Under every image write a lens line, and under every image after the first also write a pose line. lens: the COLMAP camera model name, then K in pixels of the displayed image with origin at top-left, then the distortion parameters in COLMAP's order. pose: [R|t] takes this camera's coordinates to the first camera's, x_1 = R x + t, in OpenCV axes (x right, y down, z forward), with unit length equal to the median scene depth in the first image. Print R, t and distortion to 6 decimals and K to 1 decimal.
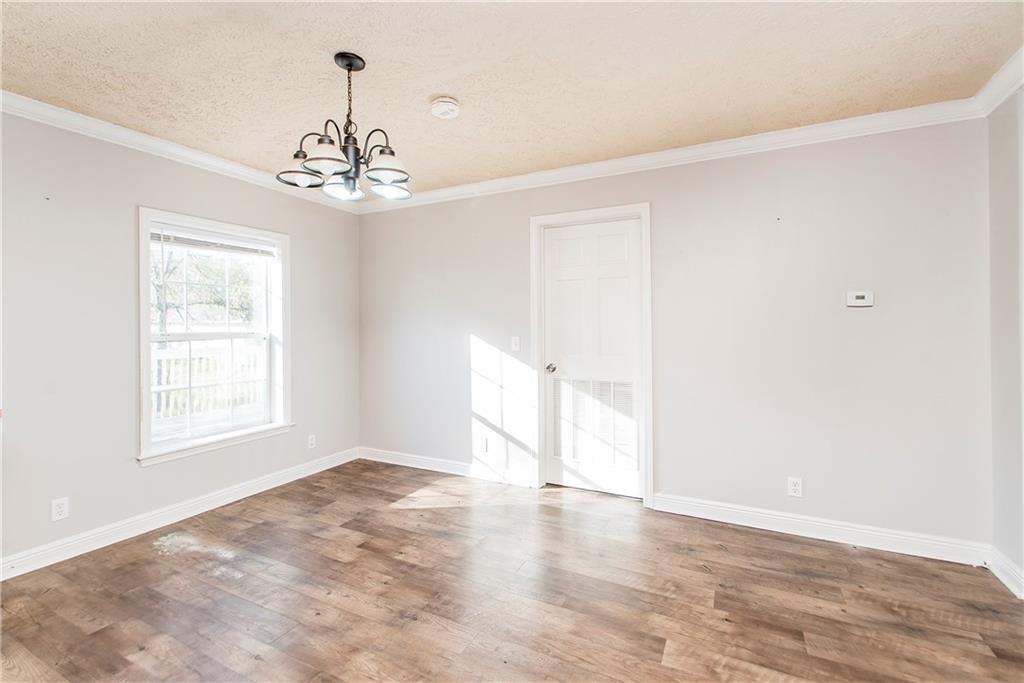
lens RADIAL K [[444.6, 0, 493.4], [0, 444.6, 325.0], [0, 0, 1]] dist [0.018164, -0.000701]
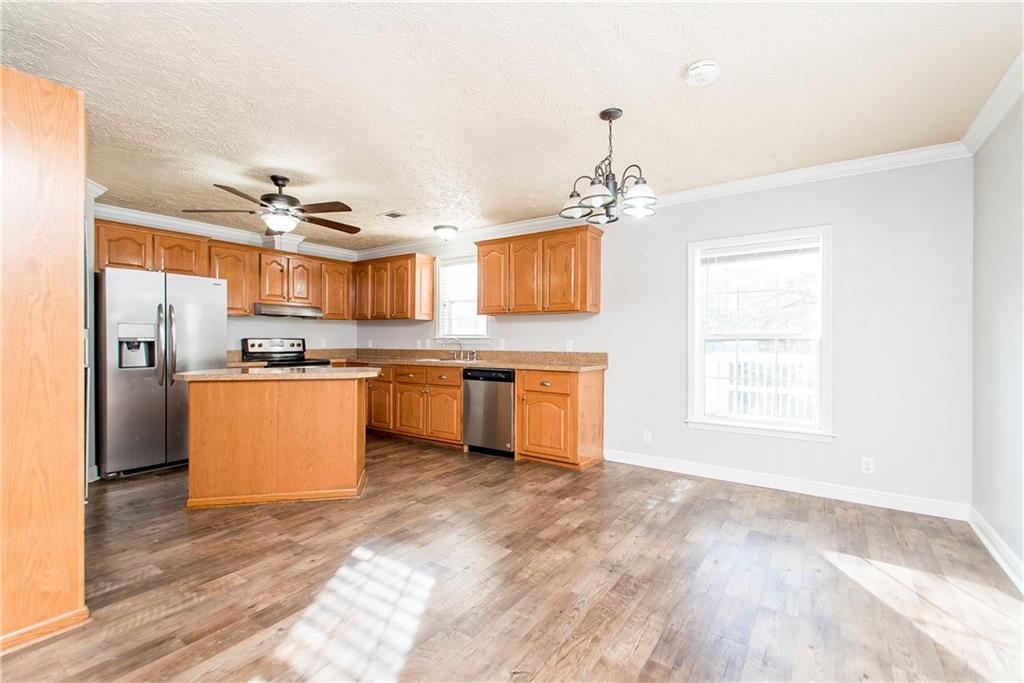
lens RADIAL K [[444.6, 0, 493.4], [0, 444.6, 325.0], [0, 0, 1]] dist [0.018164, -0.000701]
pose [[-0.117533, -0.027810, -0.992680, 0.620581], [0.000397, 0.999606, -0.028051, 0.031843], [0.993069, -0.003691, -0.117476, 0.507033]]
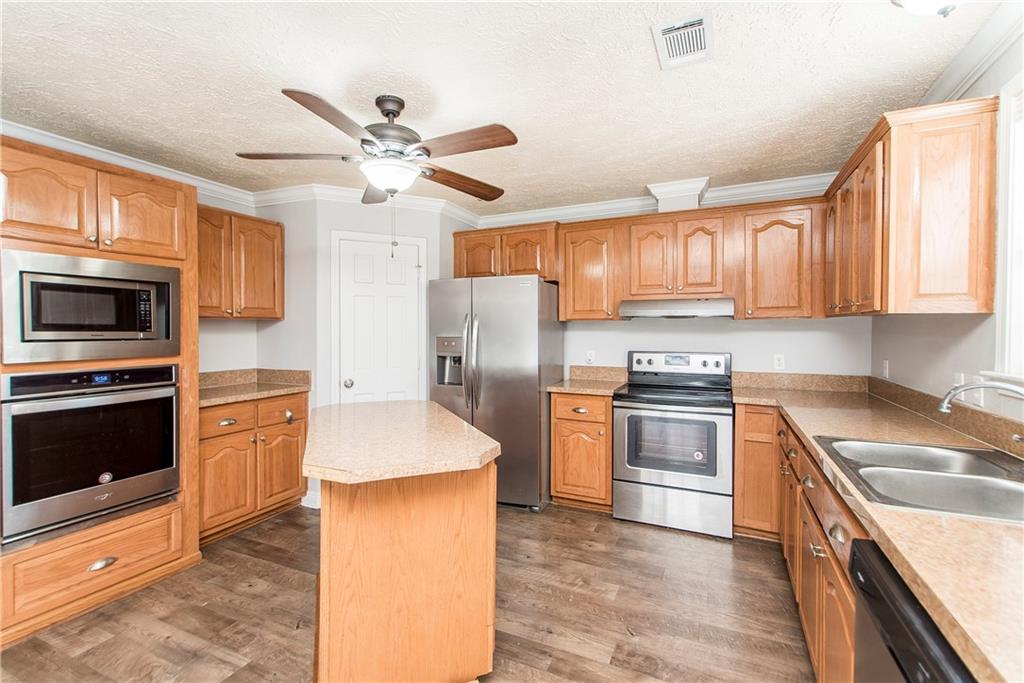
lens RADIAL K [[450.8, 0, 512.0], [0, 450.8, 341.5], [0, 0, 1]] dist [0.000404, -0.000229]
pose [[-0.995244, 0.009291, -0.096974, -0.548147], [0.006926, 0.999671, 0.024698, -0.024753], [0.097171, 0.023909, -0.994980, 0.540426]]
